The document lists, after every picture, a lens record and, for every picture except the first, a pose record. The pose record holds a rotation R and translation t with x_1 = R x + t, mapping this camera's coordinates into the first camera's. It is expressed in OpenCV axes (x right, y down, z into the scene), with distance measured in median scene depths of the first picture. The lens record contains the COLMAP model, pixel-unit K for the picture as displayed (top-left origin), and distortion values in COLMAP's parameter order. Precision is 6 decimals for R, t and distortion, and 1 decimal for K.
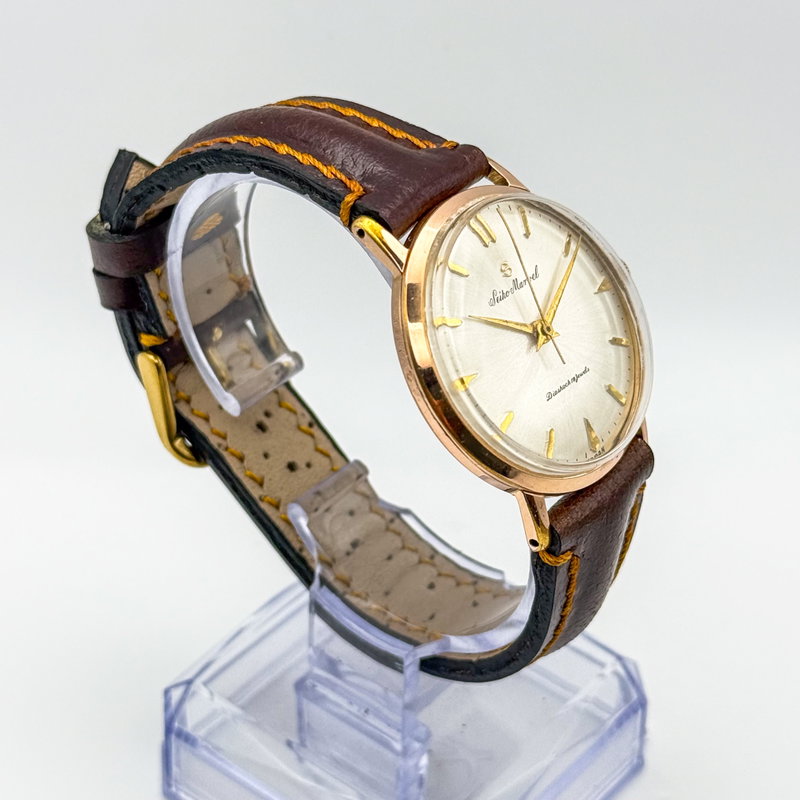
lens RADIAL K [[2133.9, 0, 400.0], [0, 2133.9, 400.0], [0, 0, 1]] dist [-0.344675, 15.226259]
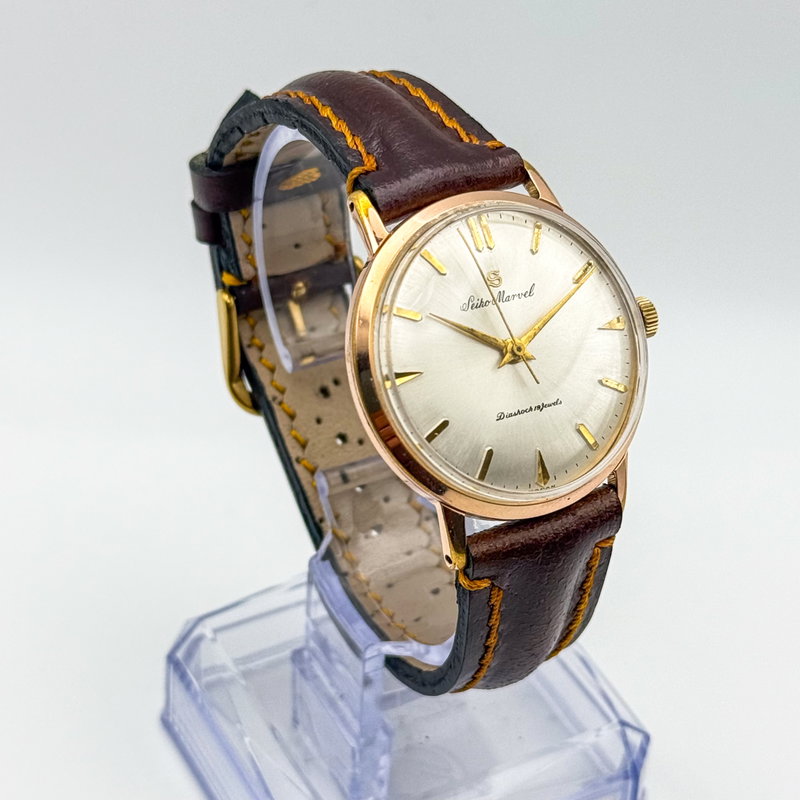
lens RADIAL K [[2133.9, 0, 400.0], [0, 2133.9, 400.0], [0, 0, 1]] dist [-0.344675, 15.226259]
pose [[0.926019, 0.247582, -0.284942, 0.264140], [-0.249927, 0.967839, 0.028717, -0.022216], [0.282888, 0.044622, 0.958115, 0.056374]]
